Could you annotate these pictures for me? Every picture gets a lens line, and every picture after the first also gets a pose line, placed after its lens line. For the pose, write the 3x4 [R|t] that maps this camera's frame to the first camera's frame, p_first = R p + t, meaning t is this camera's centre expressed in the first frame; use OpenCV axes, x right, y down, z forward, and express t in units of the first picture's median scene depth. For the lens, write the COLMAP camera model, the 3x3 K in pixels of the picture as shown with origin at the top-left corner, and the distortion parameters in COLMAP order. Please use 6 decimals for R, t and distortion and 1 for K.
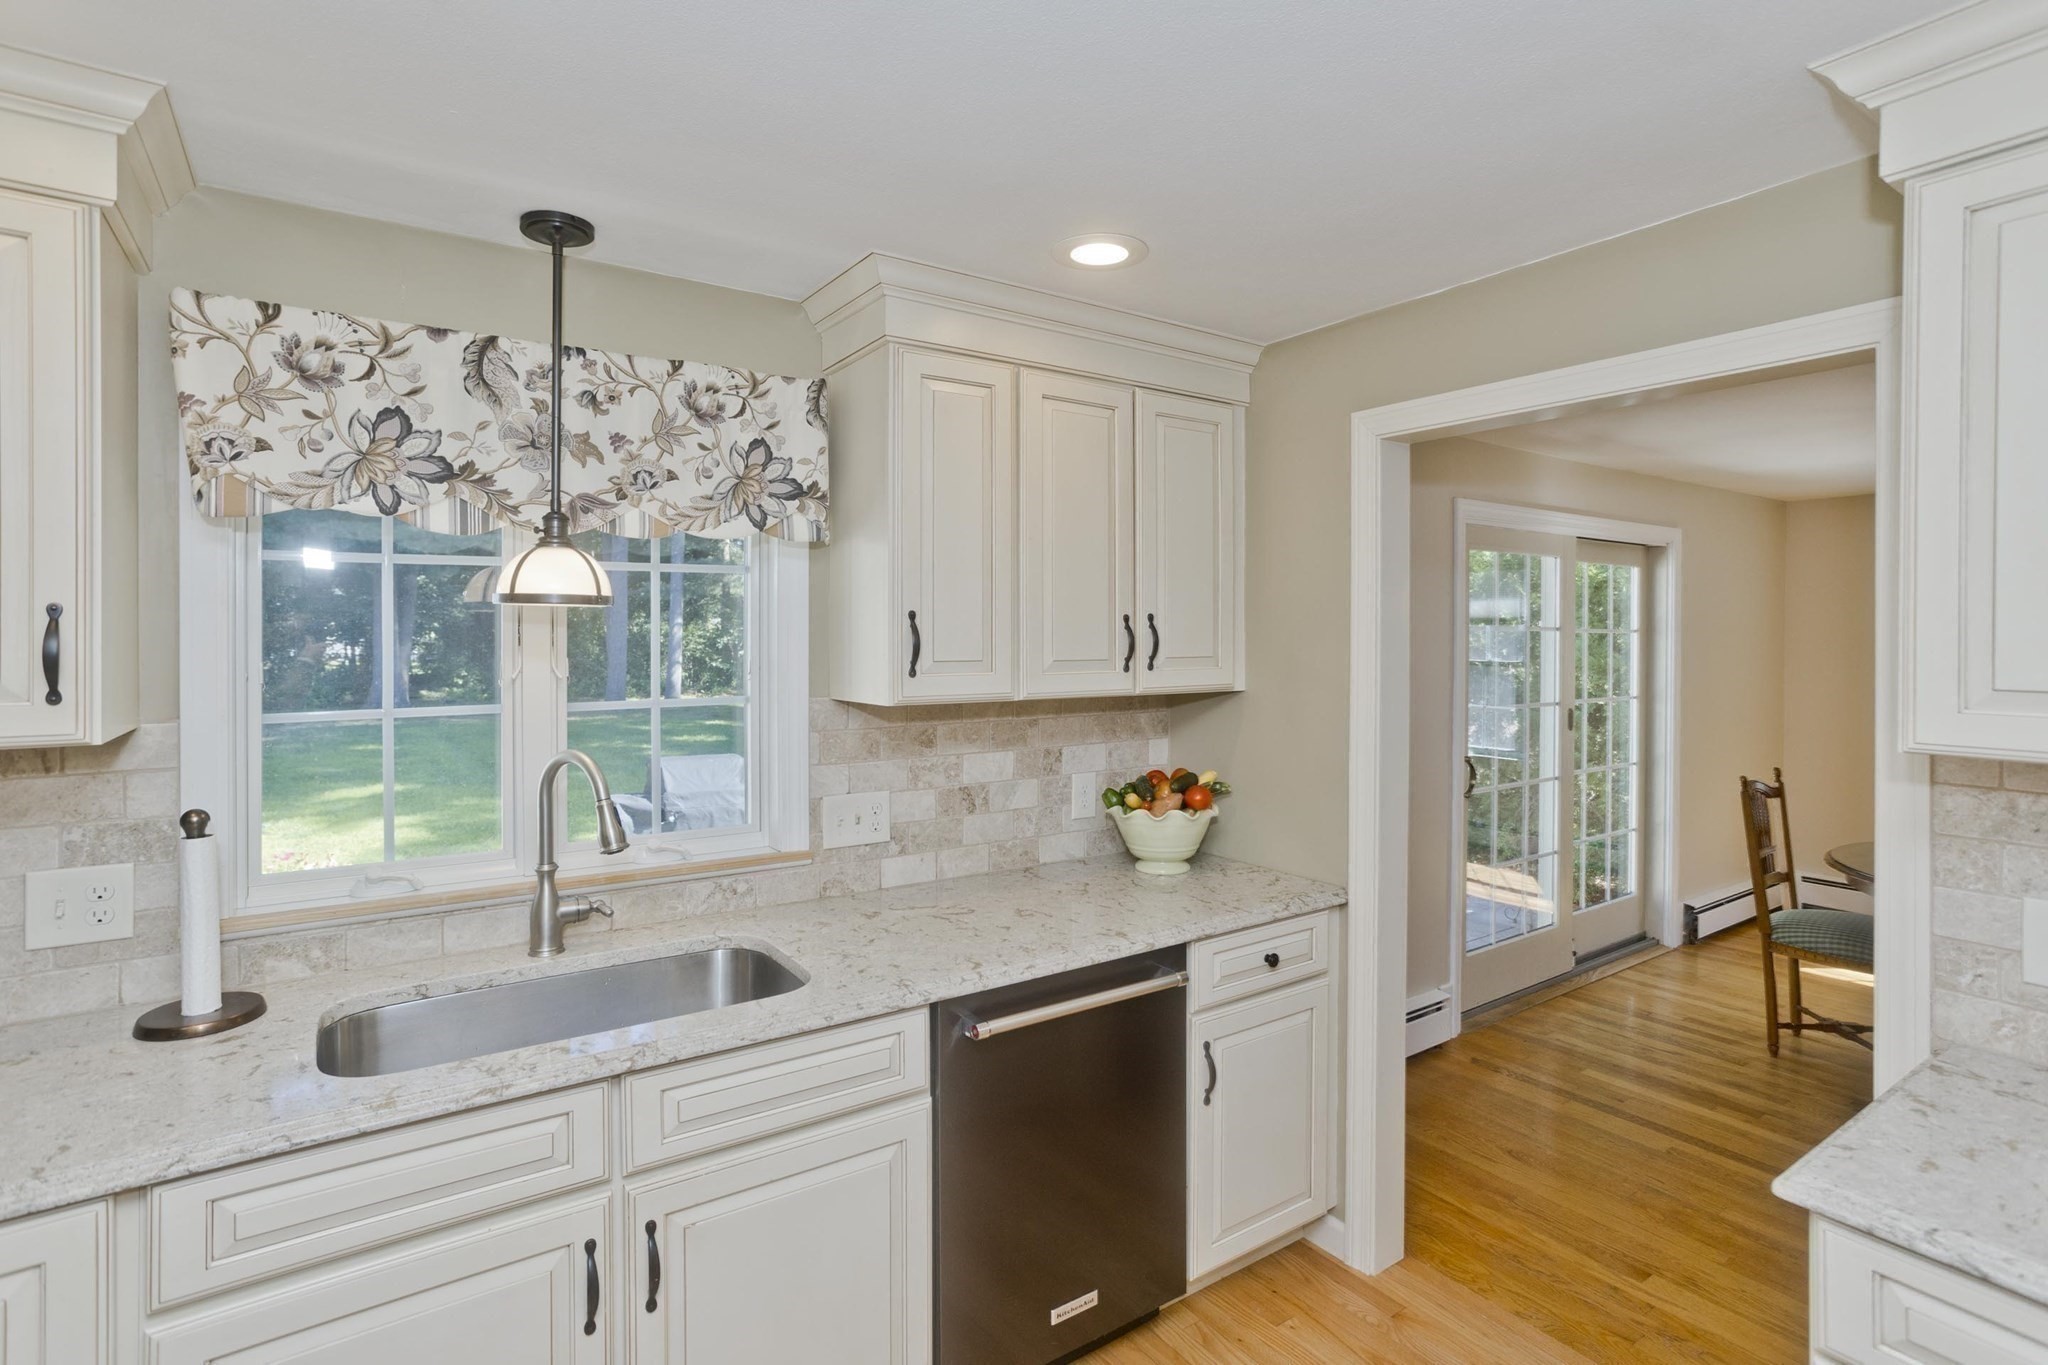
lens RADIAL K [[979.1, 0, 1027.3], [0, 979.1, 641.6], [0, 0, 1]] dist [-0.027299, 0.023238]
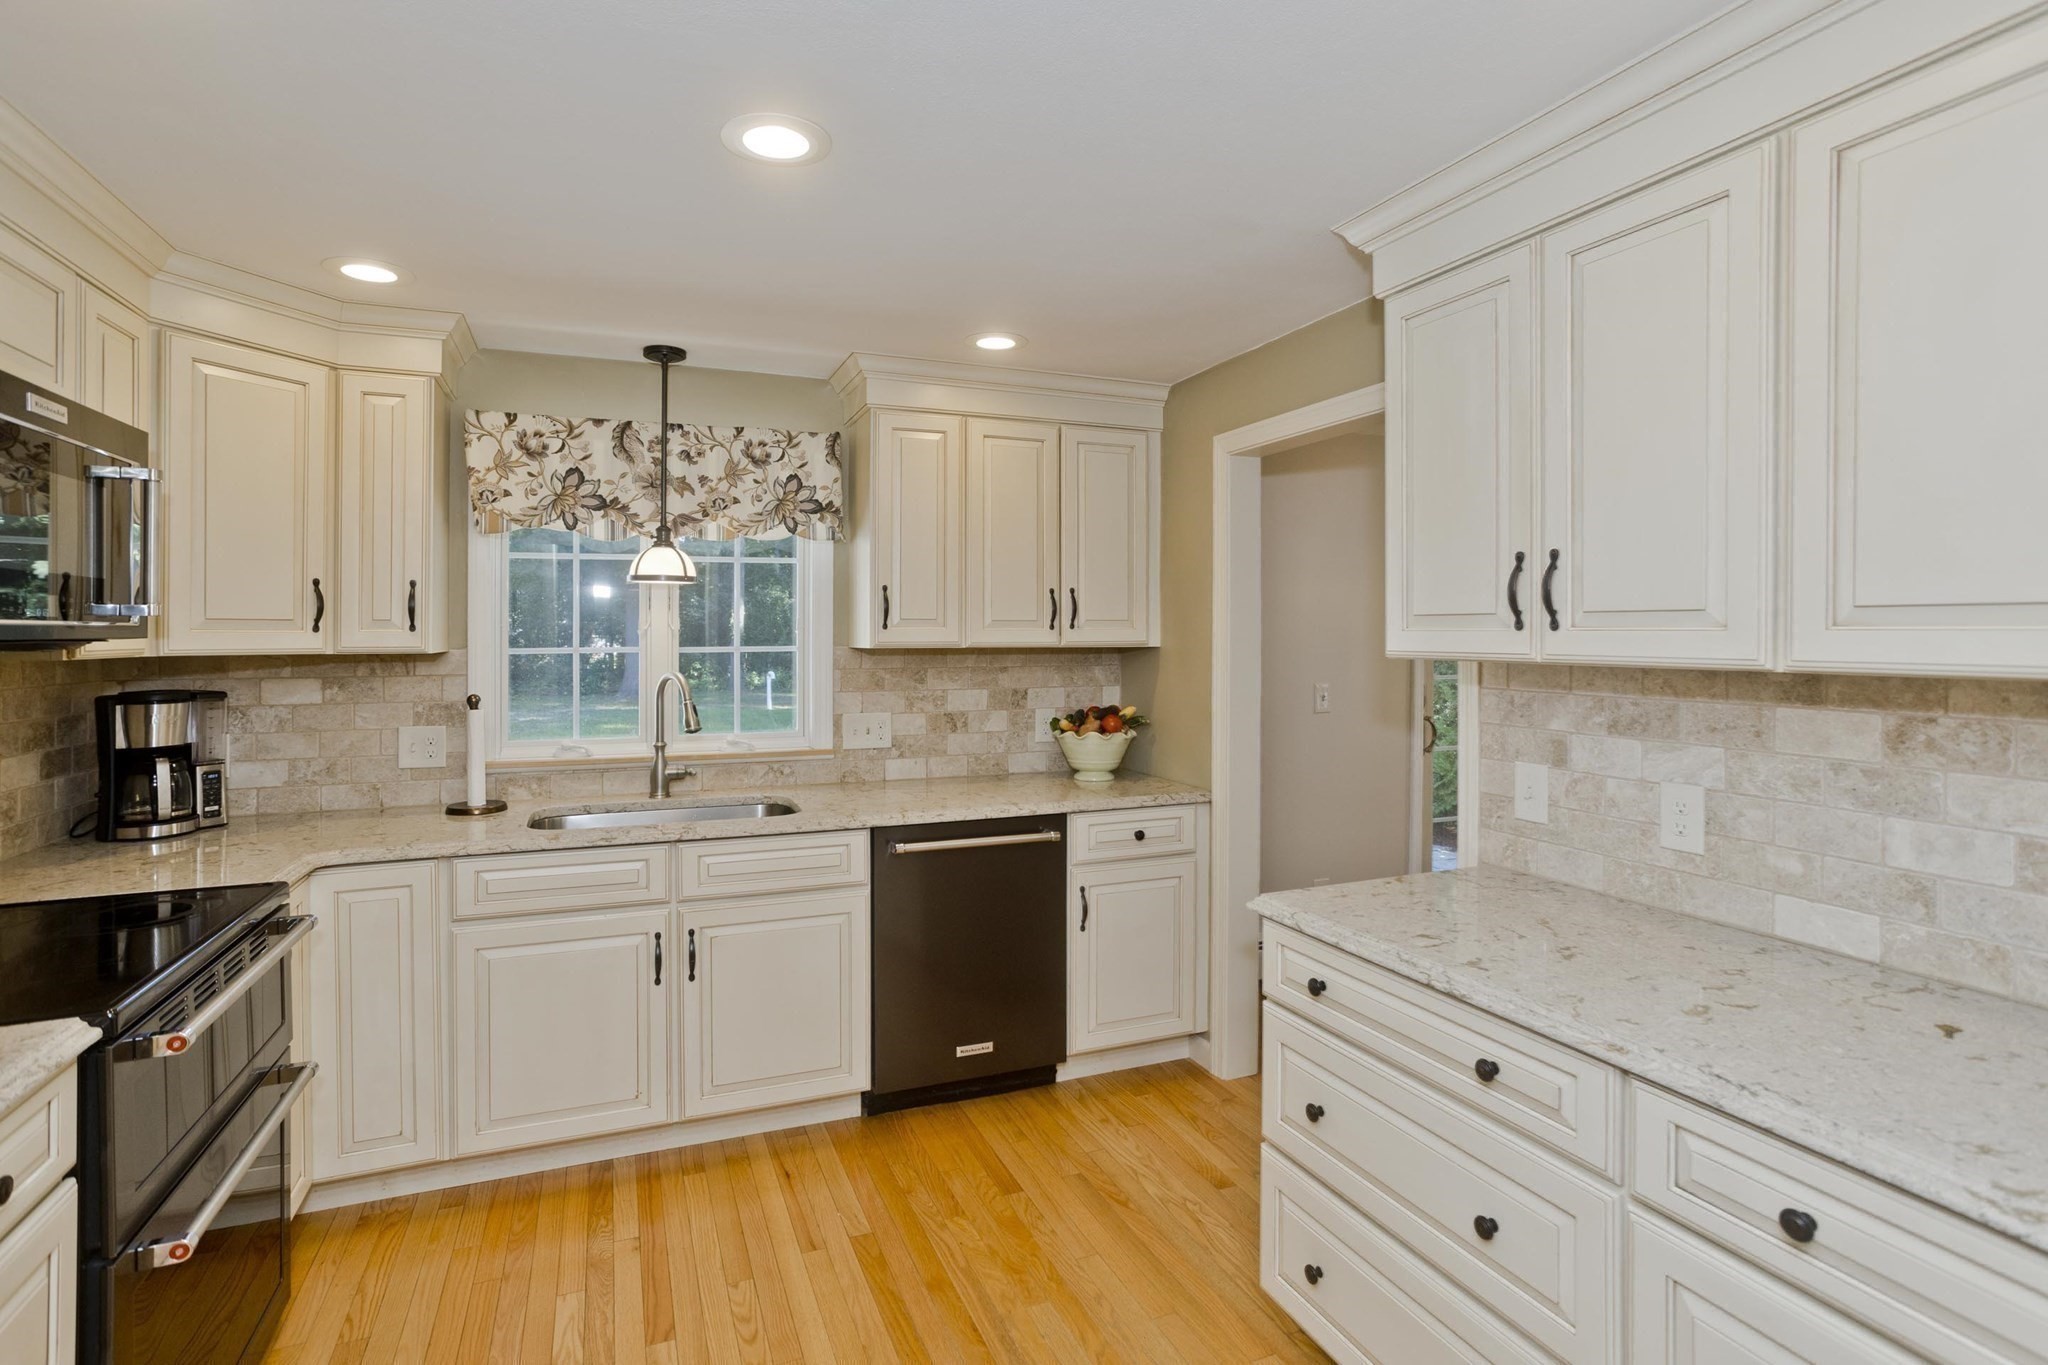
lens RADIAL K [[1016.8, 0, 1017.9], [0, 1016.8, 634.7], [0, 0, 1]] dist [-0.001192, -0.000093]
pose [[0.972608, -0.000750, -0.232451, 0.467481], [-0.001367, 0.999959, -0.008947, 0.061455], [0.232448, 0.009020, 0.972567, -0.498437]]
